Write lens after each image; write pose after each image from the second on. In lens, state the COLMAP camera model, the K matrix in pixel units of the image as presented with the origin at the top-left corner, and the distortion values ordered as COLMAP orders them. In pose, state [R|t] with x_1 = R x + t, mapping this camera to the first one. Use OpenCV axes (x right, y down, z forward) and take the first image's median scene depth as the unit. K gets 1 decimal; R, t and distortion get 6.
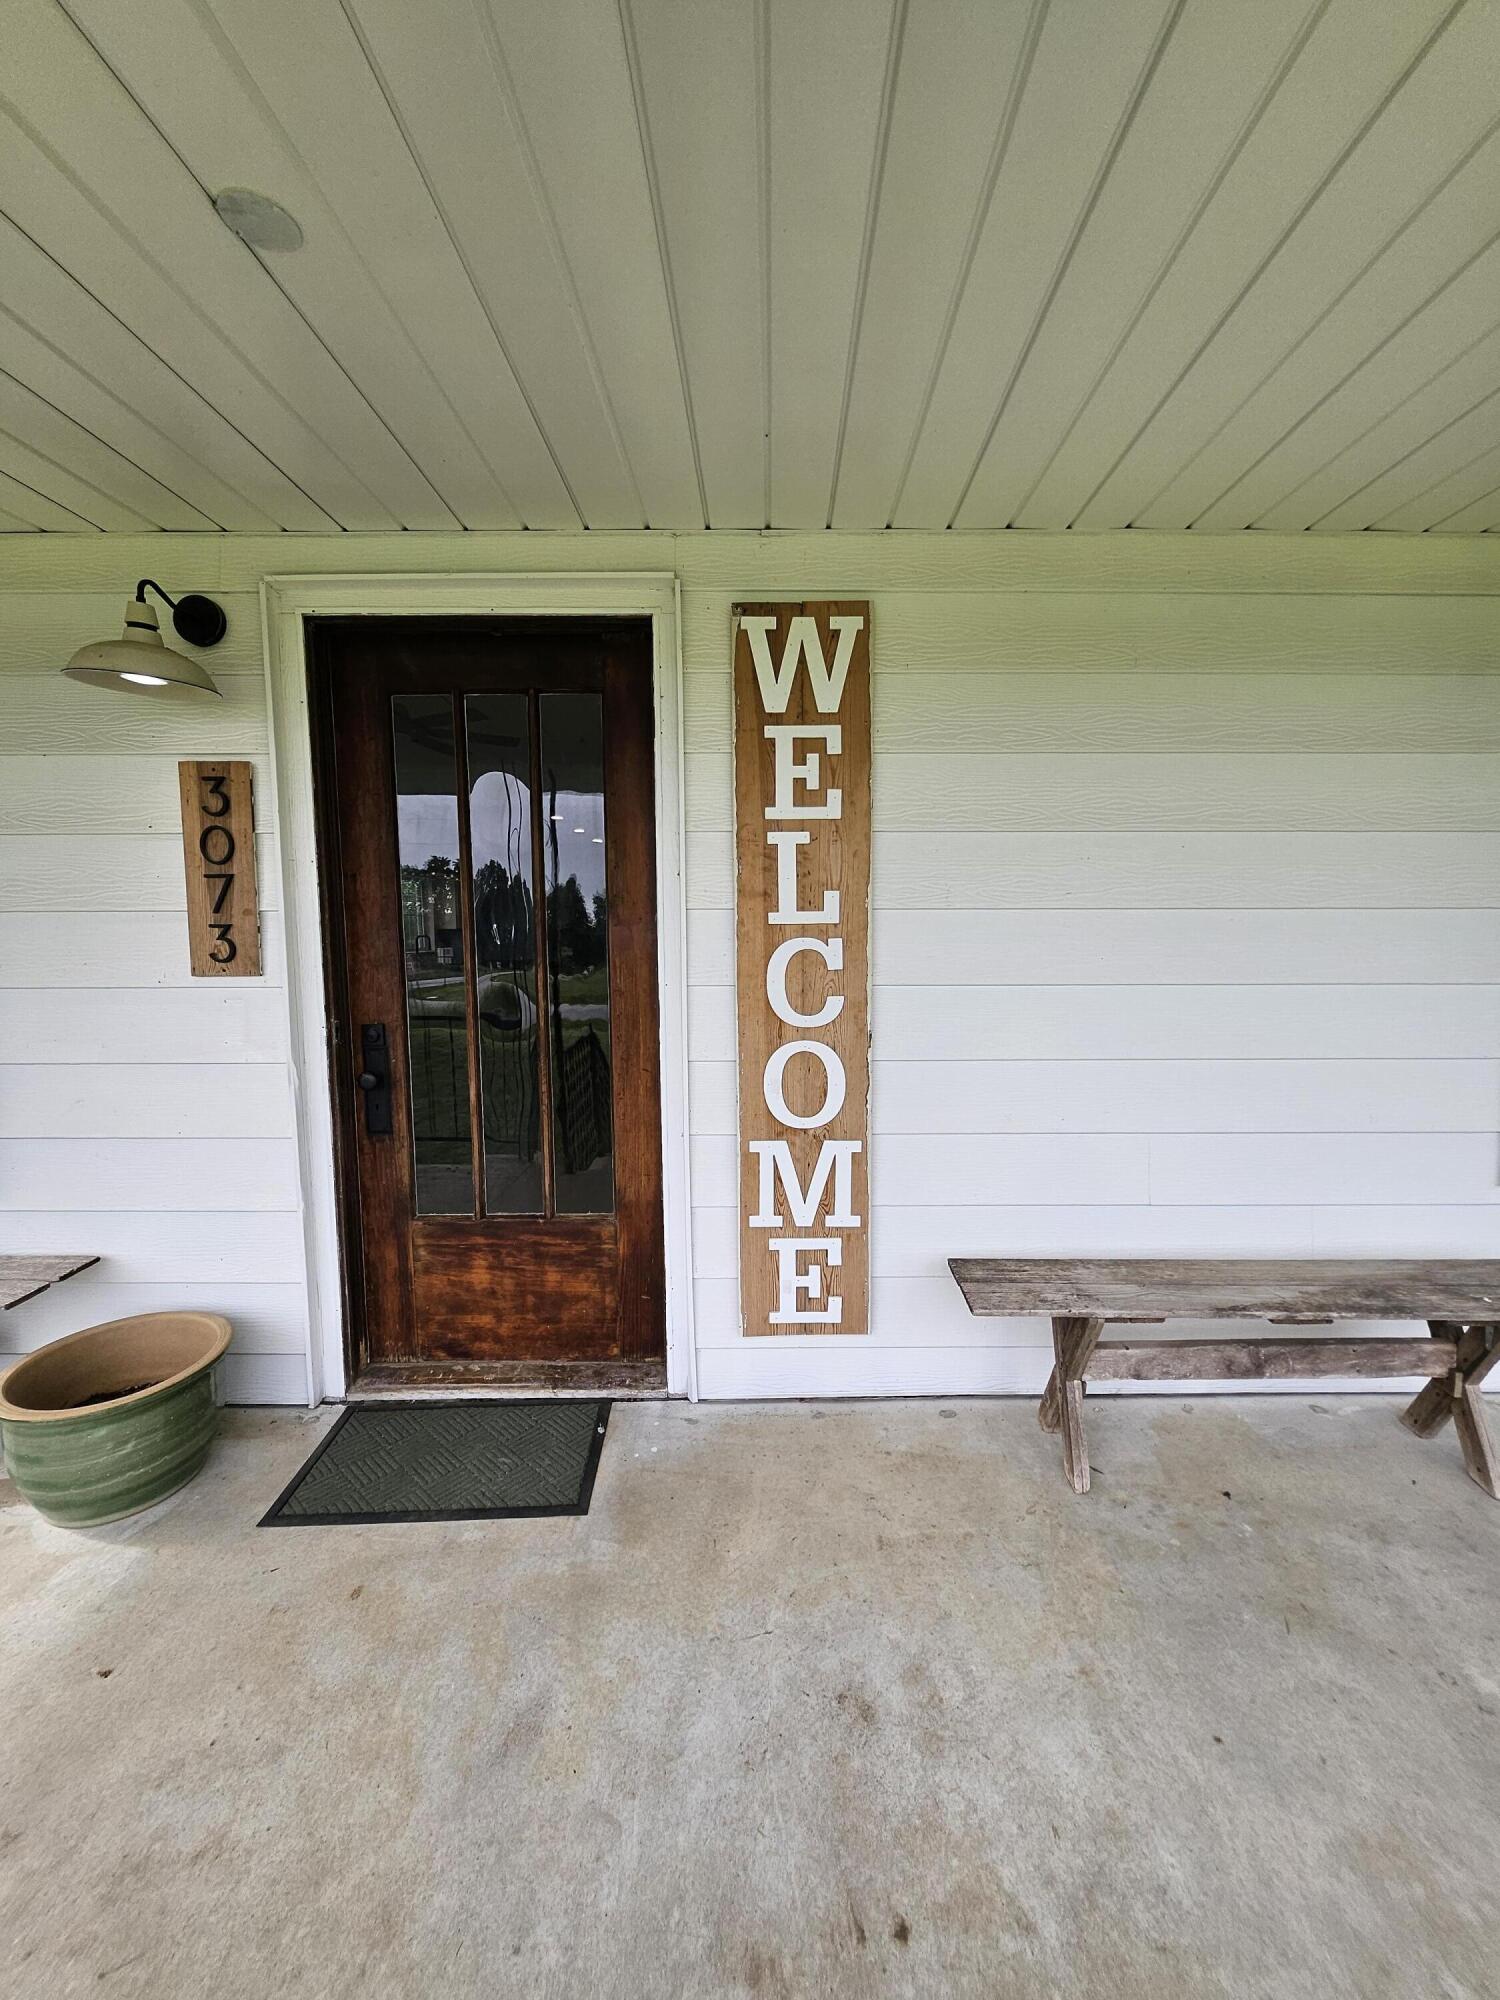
lens RADIAL K [[780.3, 0, 727.2], [0, 780.3, 1007.3], [0, 0, 1]] dist [0.002969, -0.000404]
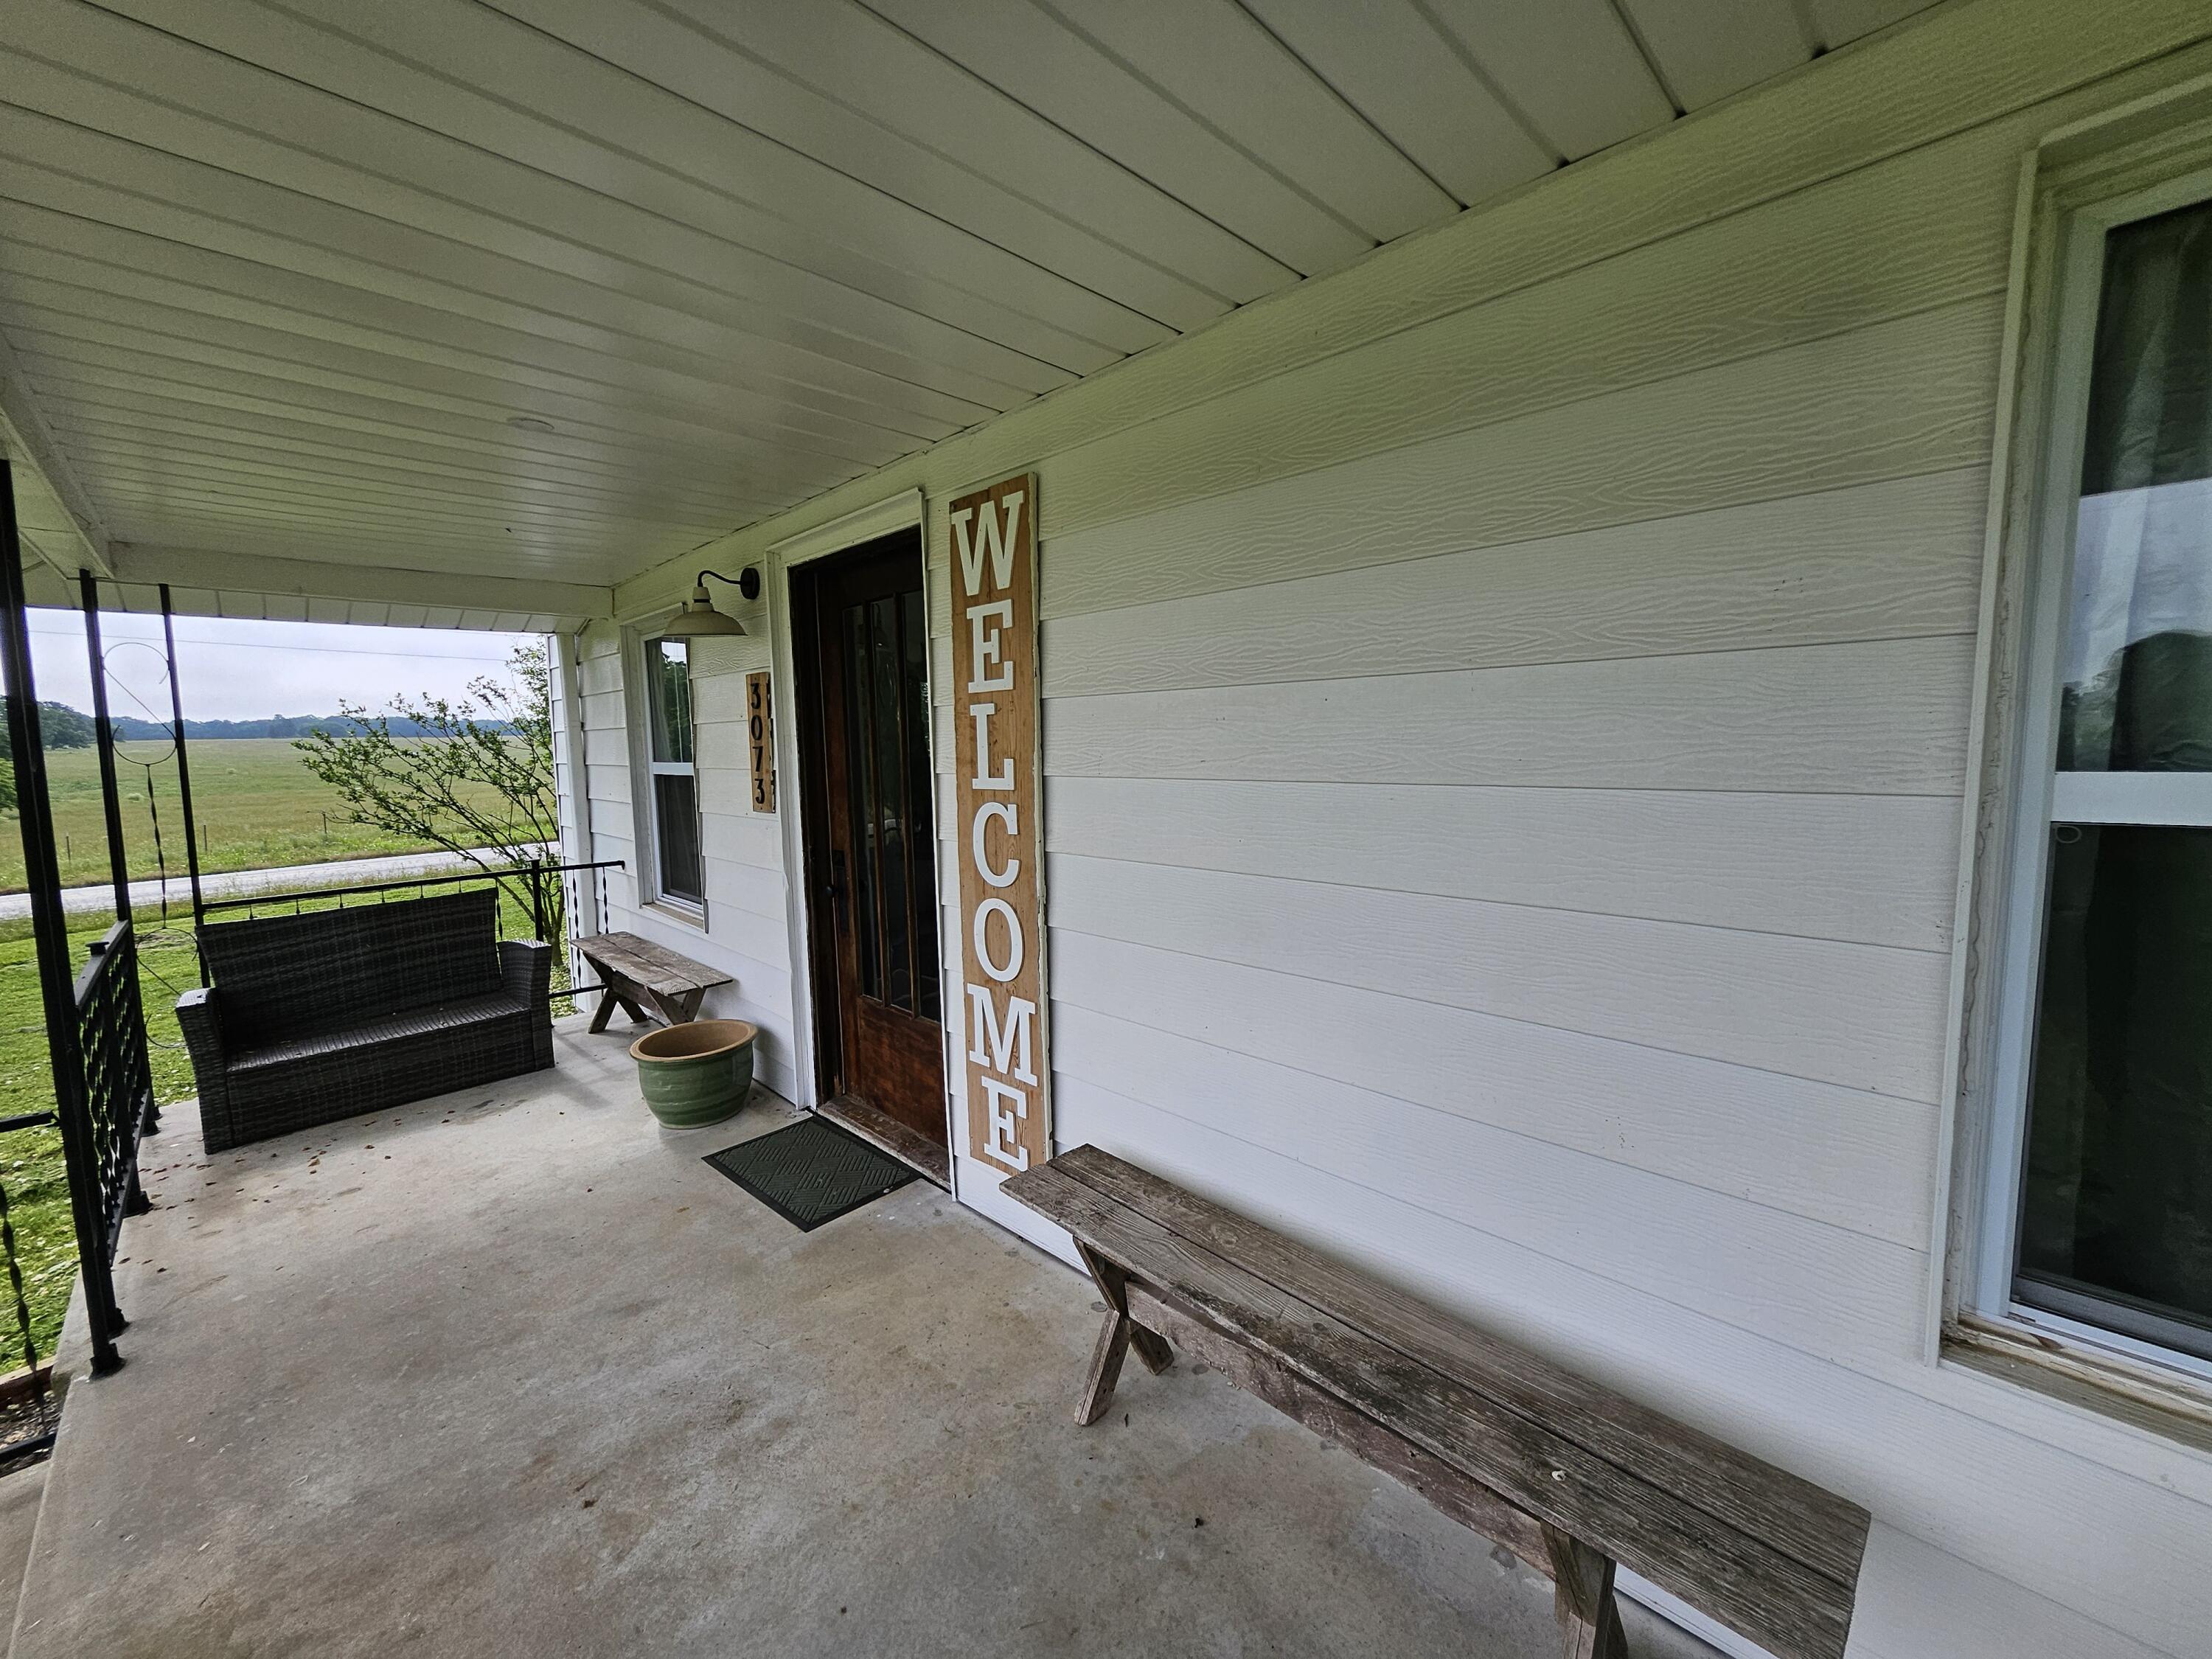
lens RADIAL K [[864.4, 0, 1103.8], [0, 864.4, 825.3], [0, 0, 1]] dist [0.004406, -0.003822]
pose [[0.709533, 0.057250, -0.702342, 1.044097], [-0.040204, 0.998360, 0.040764, -0.113066], [0.703524, -0.000687, 0.710671, 0.270390]]
